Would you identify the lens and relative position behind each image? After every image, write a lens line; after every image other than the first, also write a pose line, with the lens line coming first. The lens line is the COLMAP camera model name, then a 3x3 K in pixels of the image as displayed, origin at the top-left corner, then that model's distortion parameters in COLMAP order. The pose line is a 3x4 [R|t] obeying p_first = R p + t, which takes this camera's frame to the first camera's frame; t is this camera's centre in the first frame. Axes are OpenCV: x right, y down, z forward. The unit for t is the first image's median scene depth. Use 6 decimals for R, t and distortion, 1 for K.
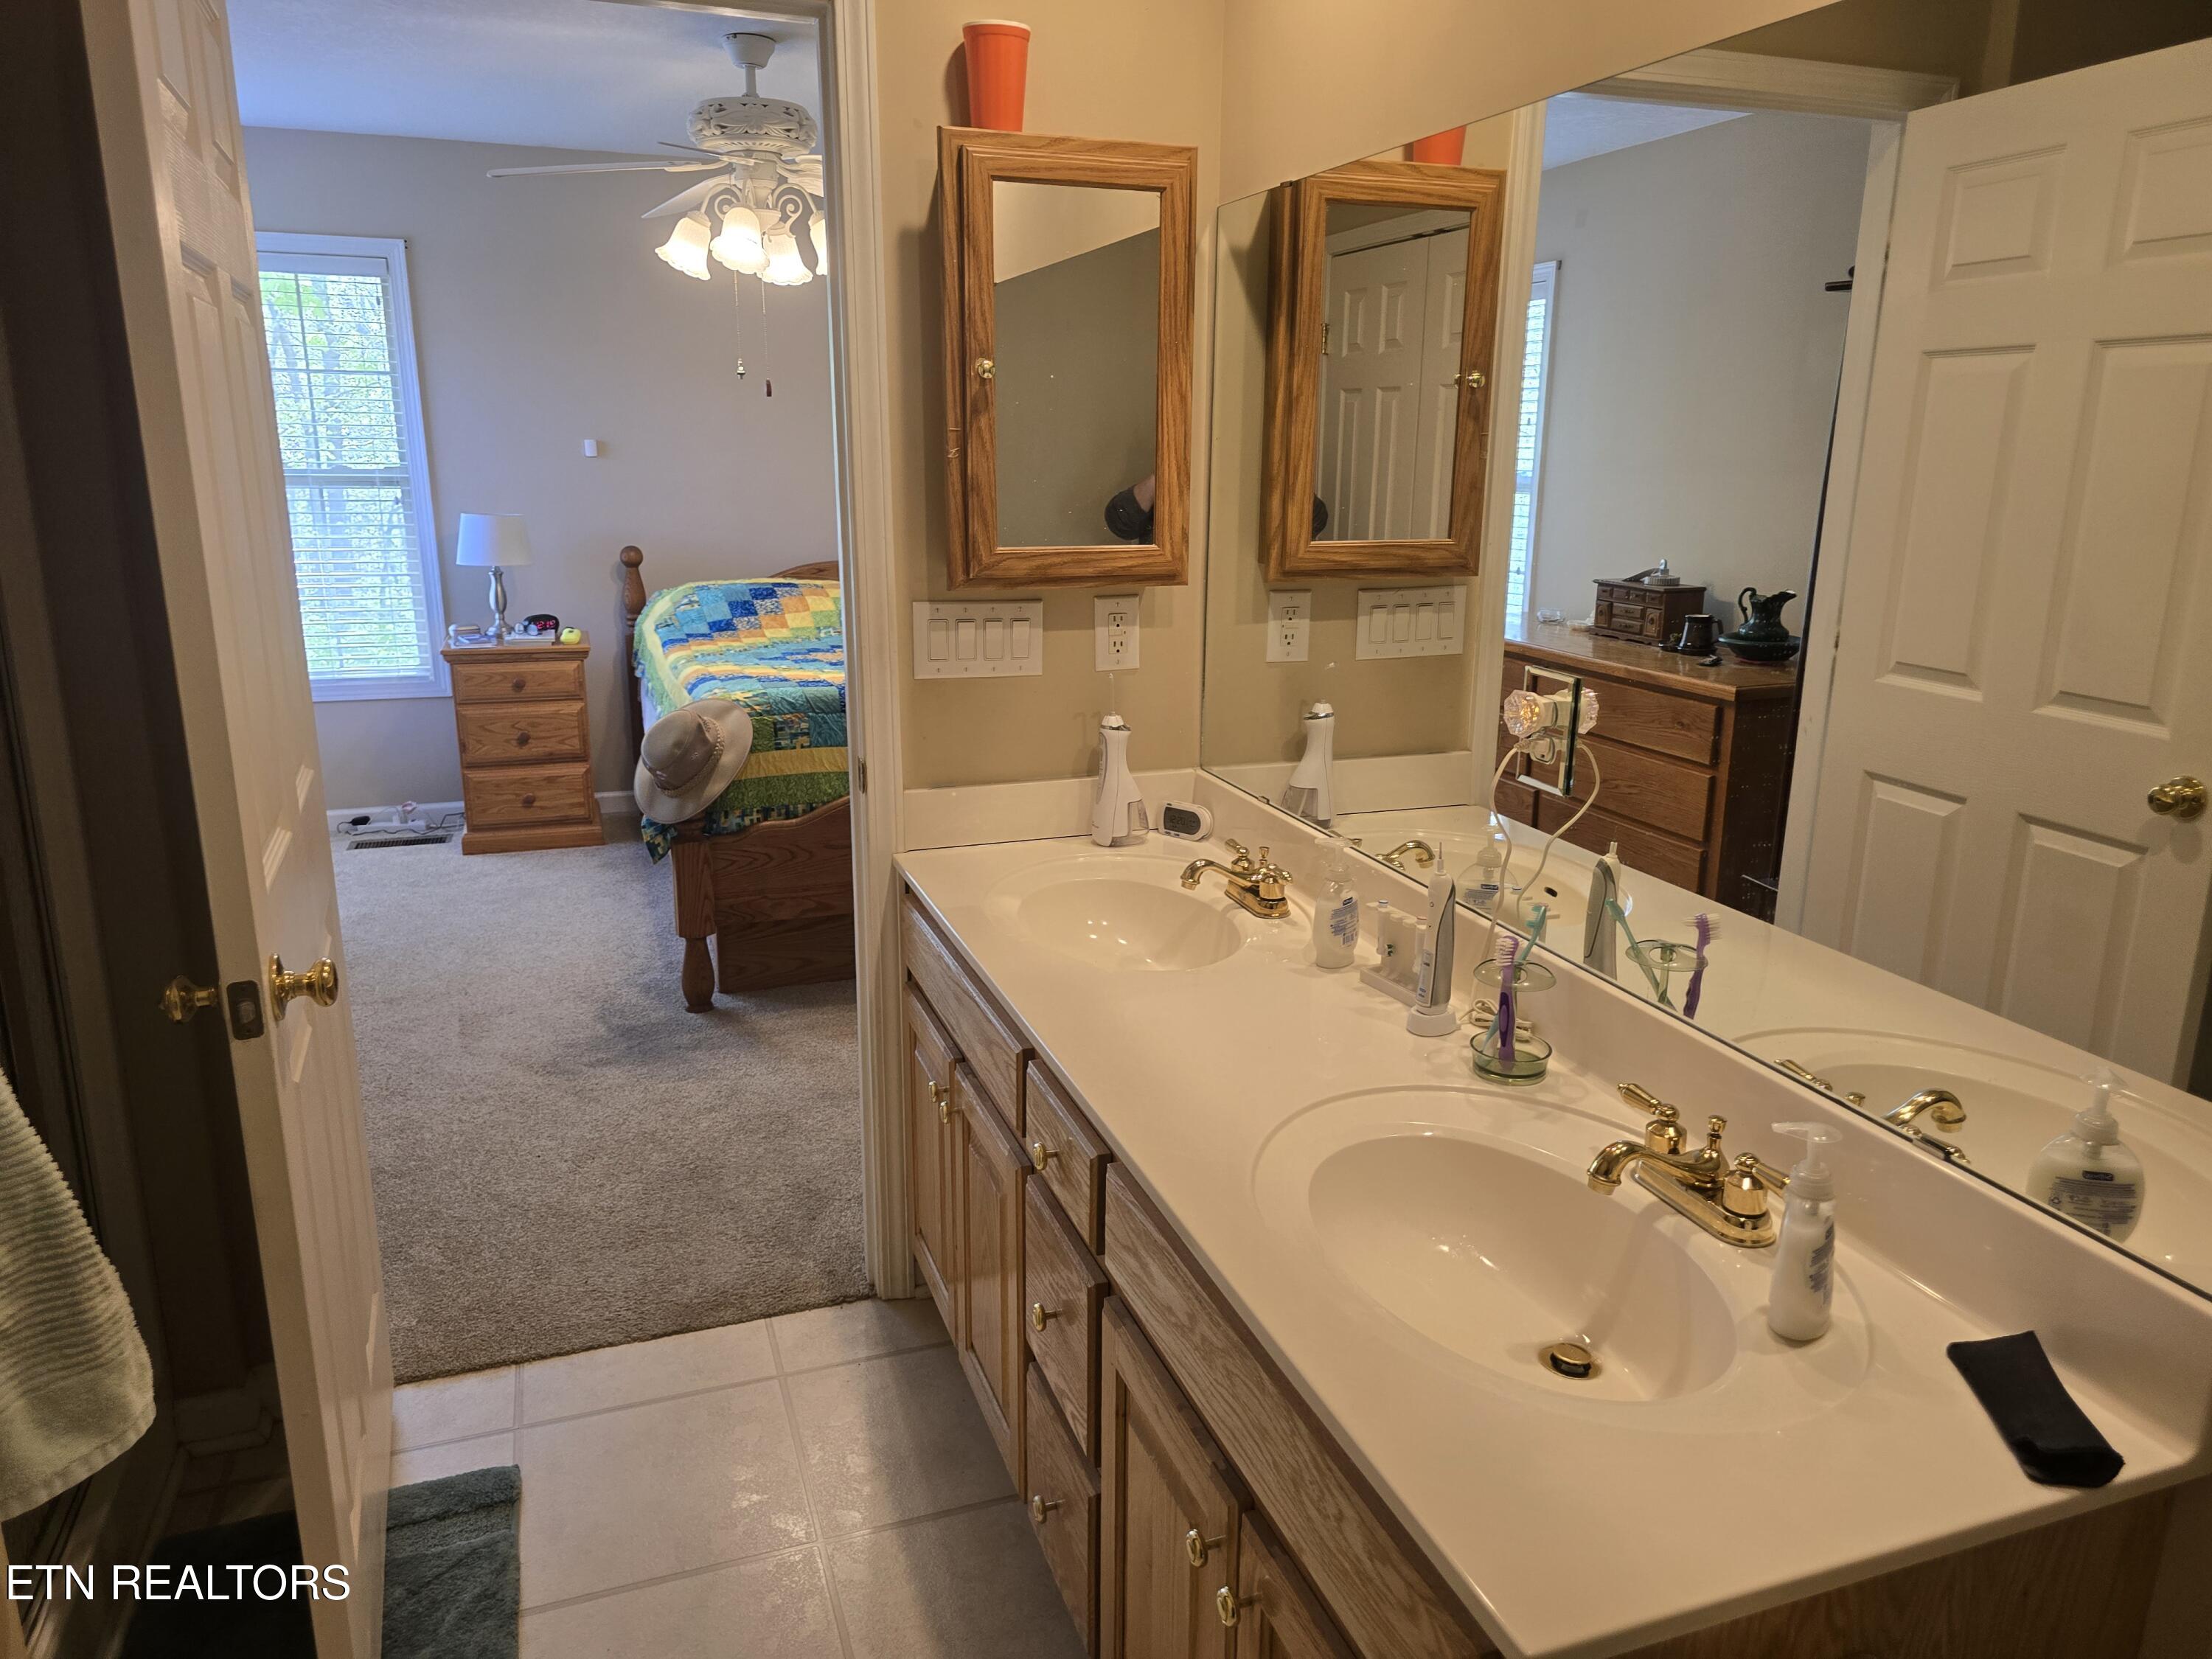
lens RADIAL K [[1497.4, 0, 1116.7], [0, 1497.4, 819.4], [0, 0, 1]] dist [0.060765, -0.058793]
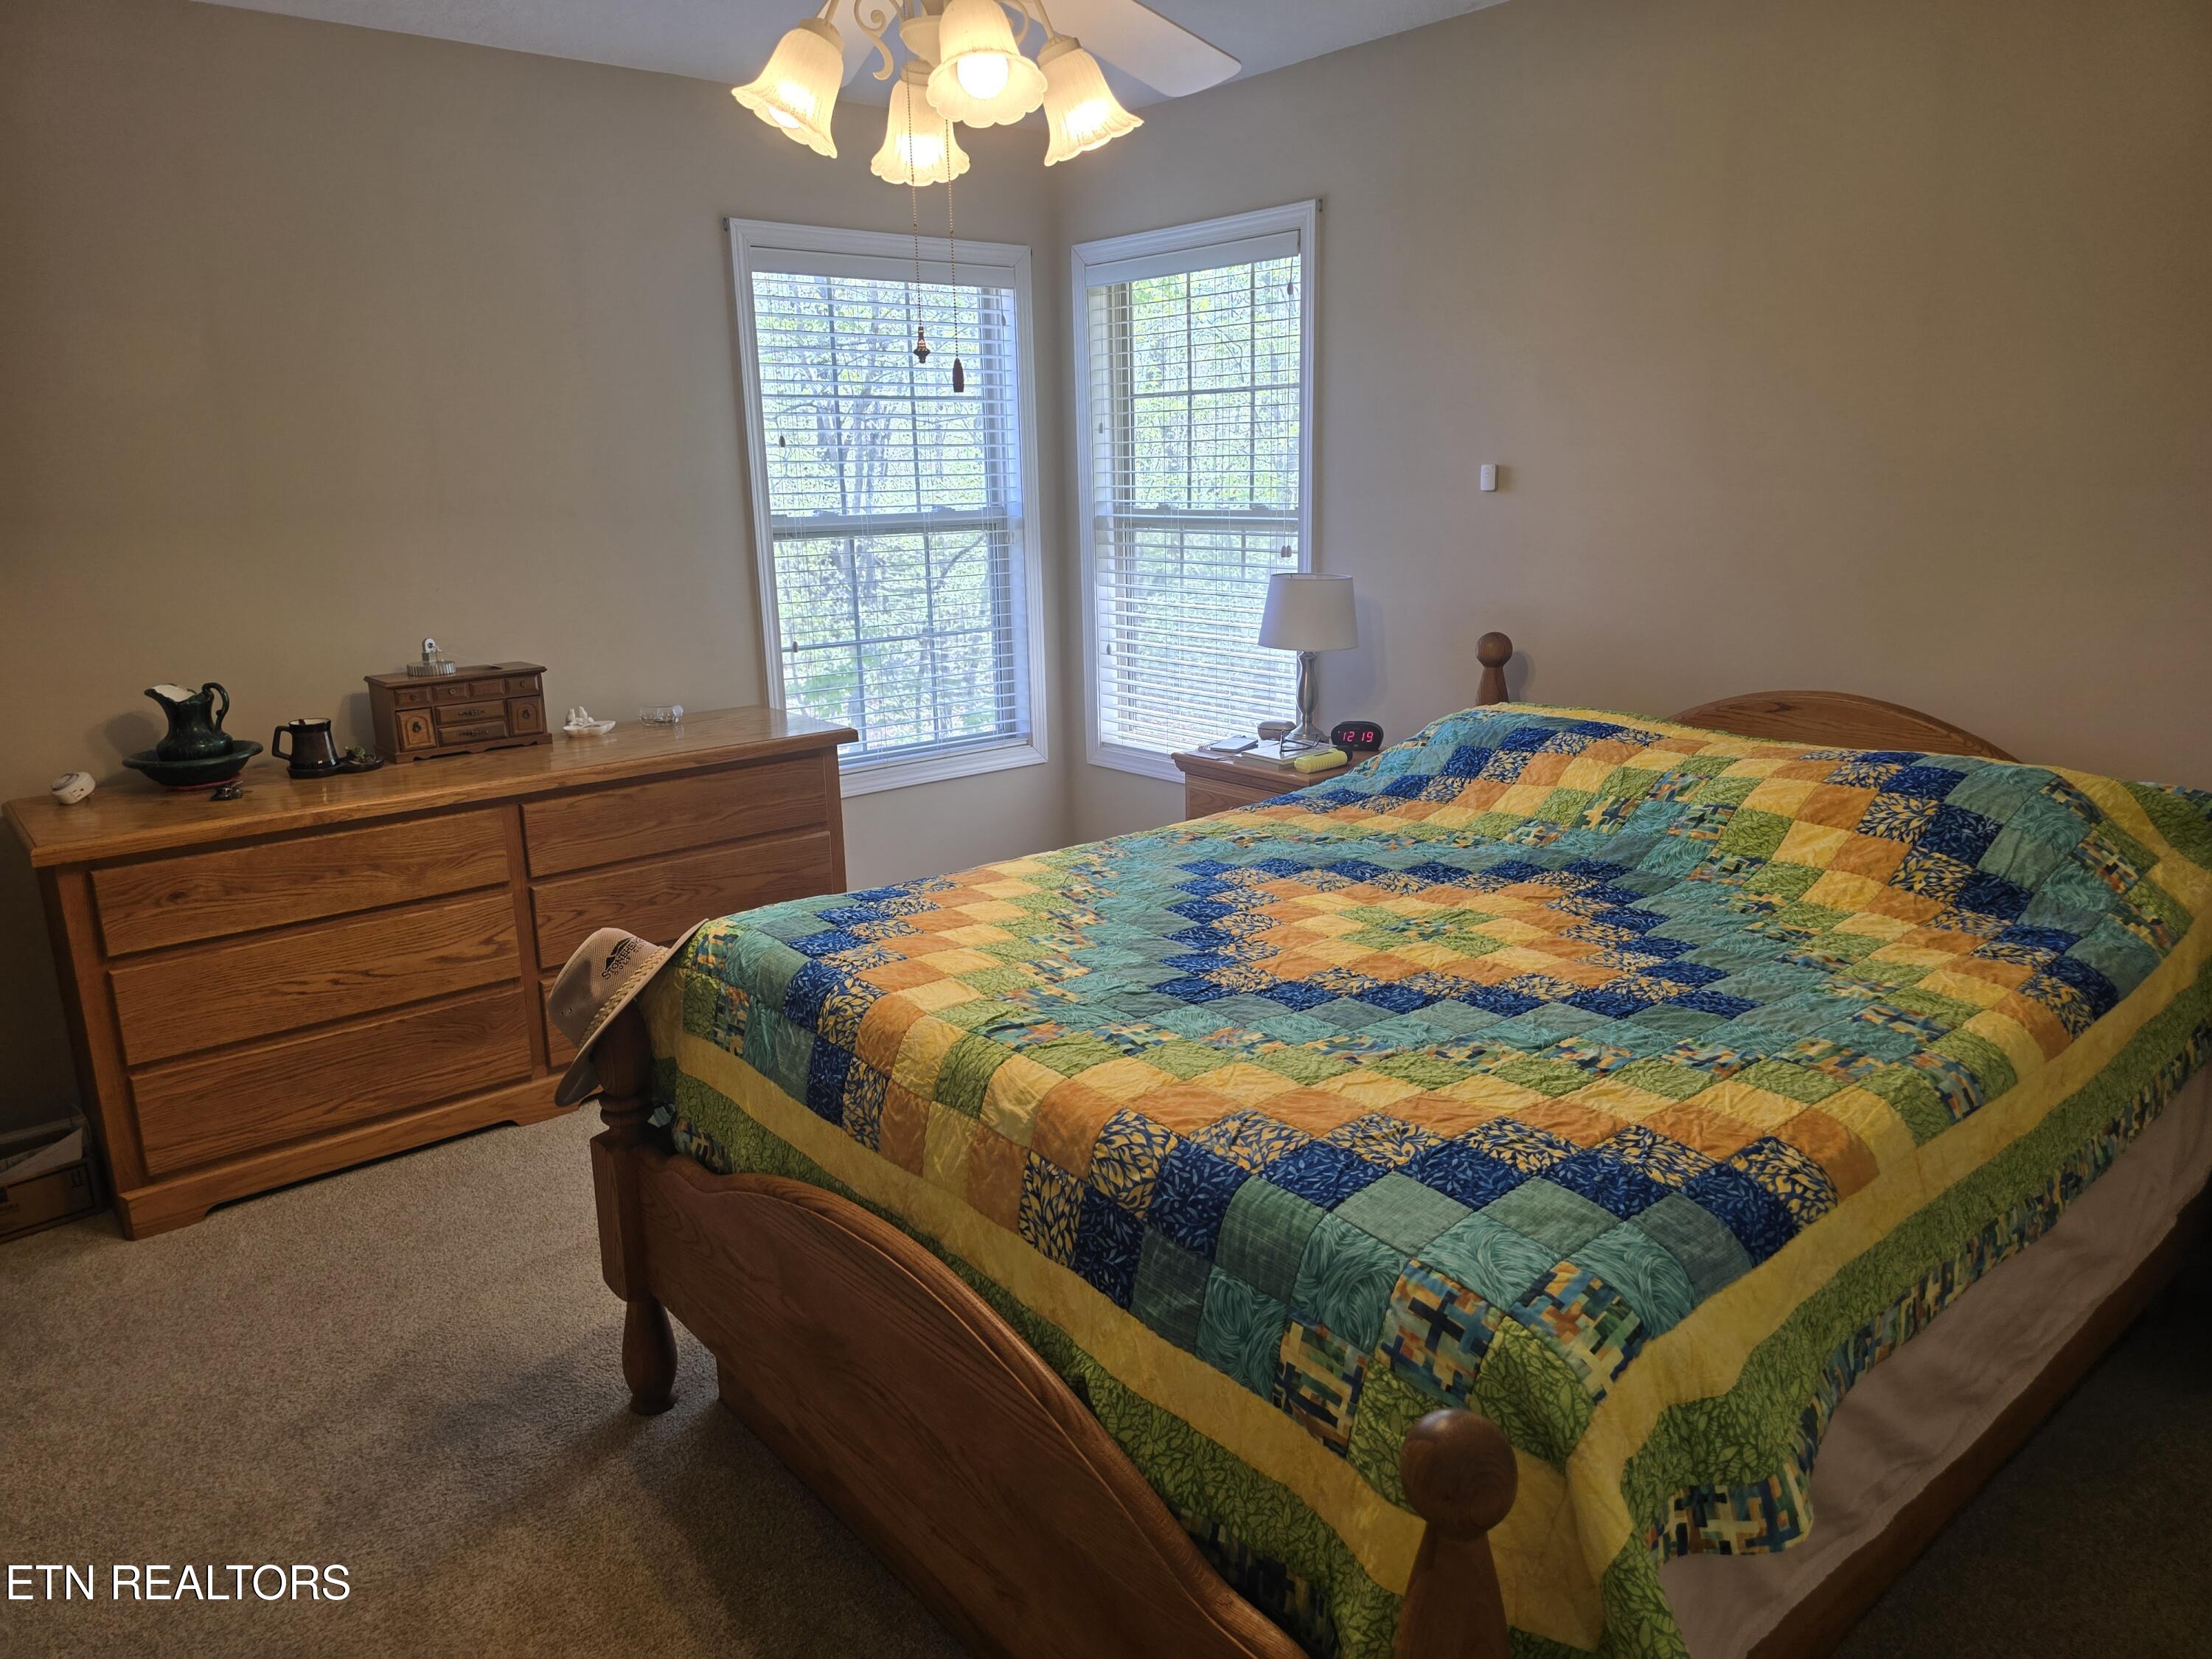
lens RADIAL K [[1497.4, 0, 1116.7], [0, 1497.4, 819.4], [0, 0, 1]] dist [0.060765, -0.058793]
pose [[0.335949, 0.200871, -0.920212, 0.228941], [-0.206540, 0.968926, 0.136101, -0.170334], [0.918956, 0.144338, 0.366997, 0.683907]]
